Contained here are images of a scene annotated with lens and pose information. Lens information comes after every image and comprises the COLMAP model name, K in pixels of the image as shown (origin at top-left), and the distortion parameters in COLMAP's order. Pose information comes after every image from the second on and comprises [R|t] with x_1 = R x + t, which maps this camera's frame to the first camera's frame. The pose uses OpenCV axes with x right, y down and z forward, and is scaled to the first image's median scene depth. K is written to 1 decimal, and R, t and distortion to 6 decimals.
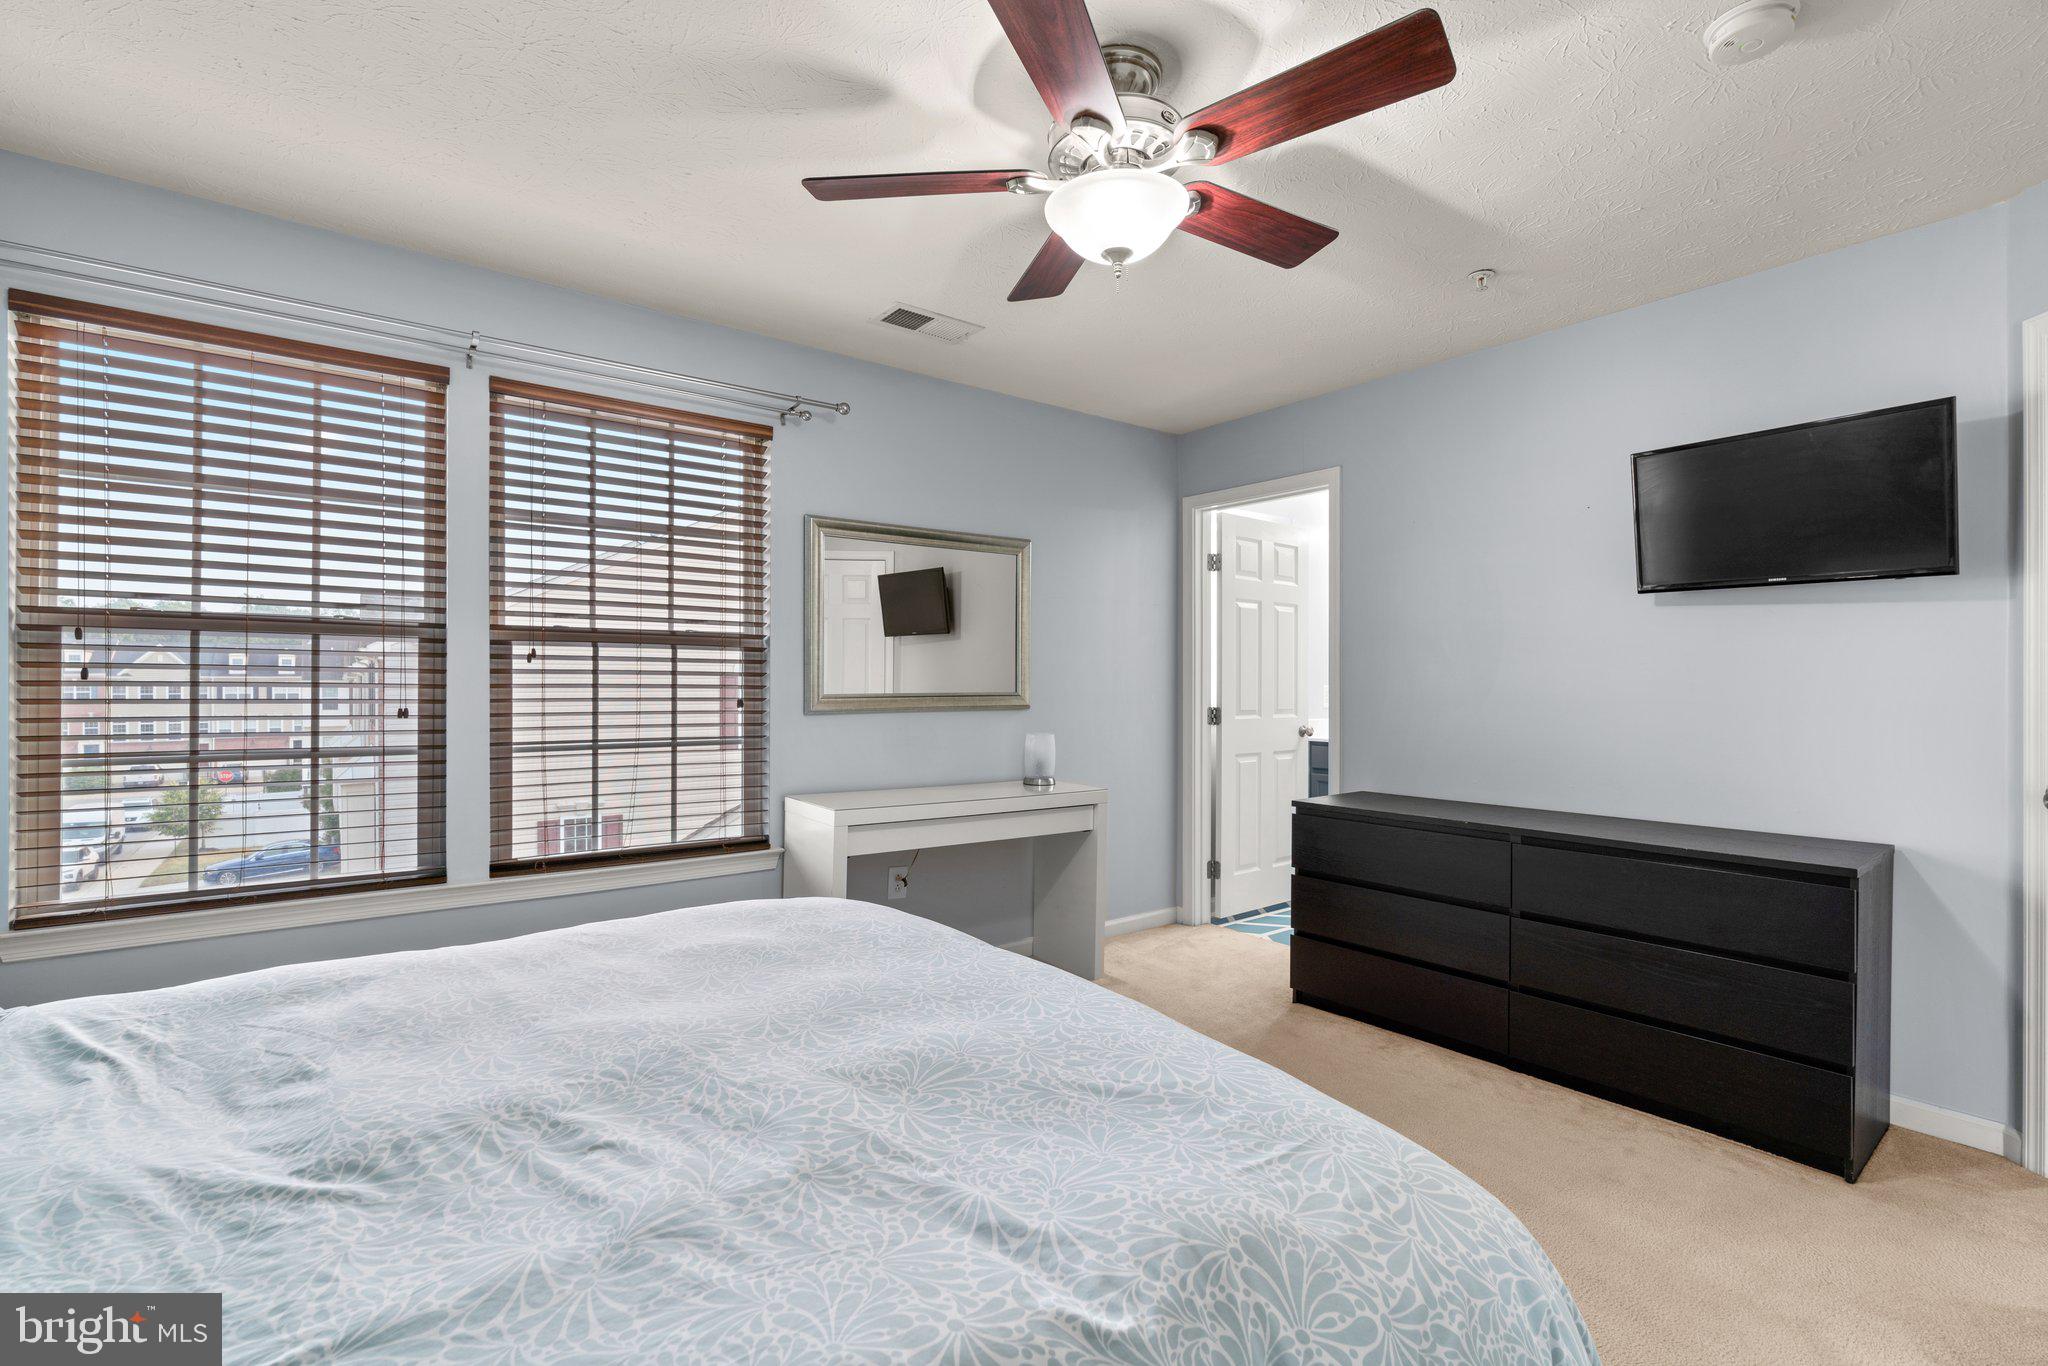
lens RADIAL K [[917.9, 0, 1035.3], [0, 917.9, 686.0], [0, 0, 1]] dist [-0.015090, 0.005642]
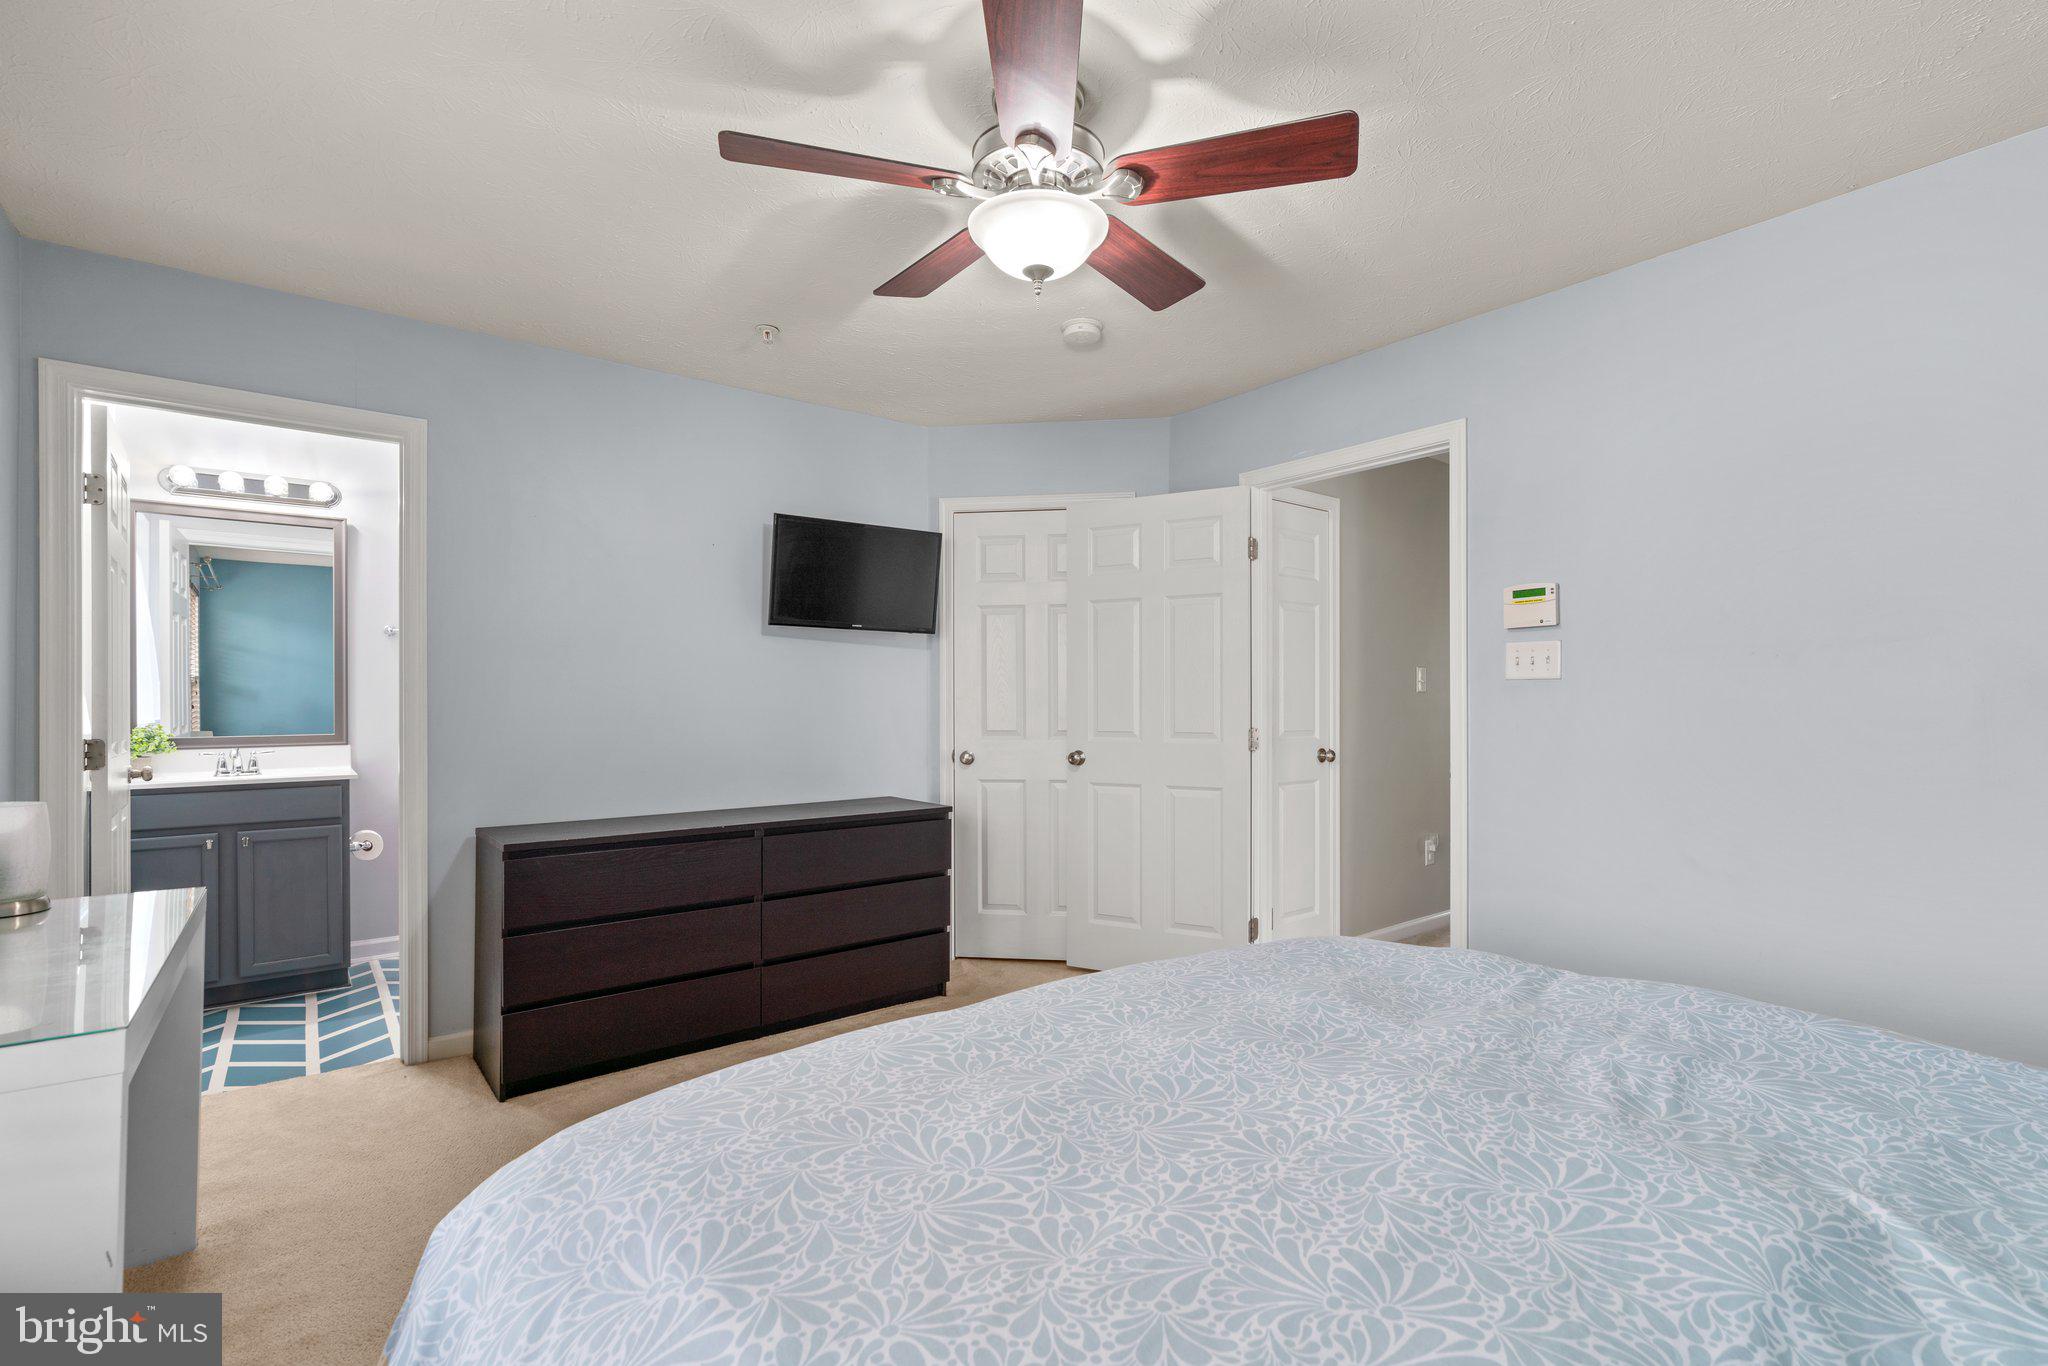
lens RADIAL K [[917.9, 0, 1032.0], [0, 917.9, 696.4], [0, 0, 1]] dist [-0.015090, 0.005642]
pose [[-0.007334, 0.006386, 0.999953, -0.727262], [0.005920, 0.999962, -0.006343, 0.006249], [-0.999956, 0.005874, -0.007372, 0.781542]]
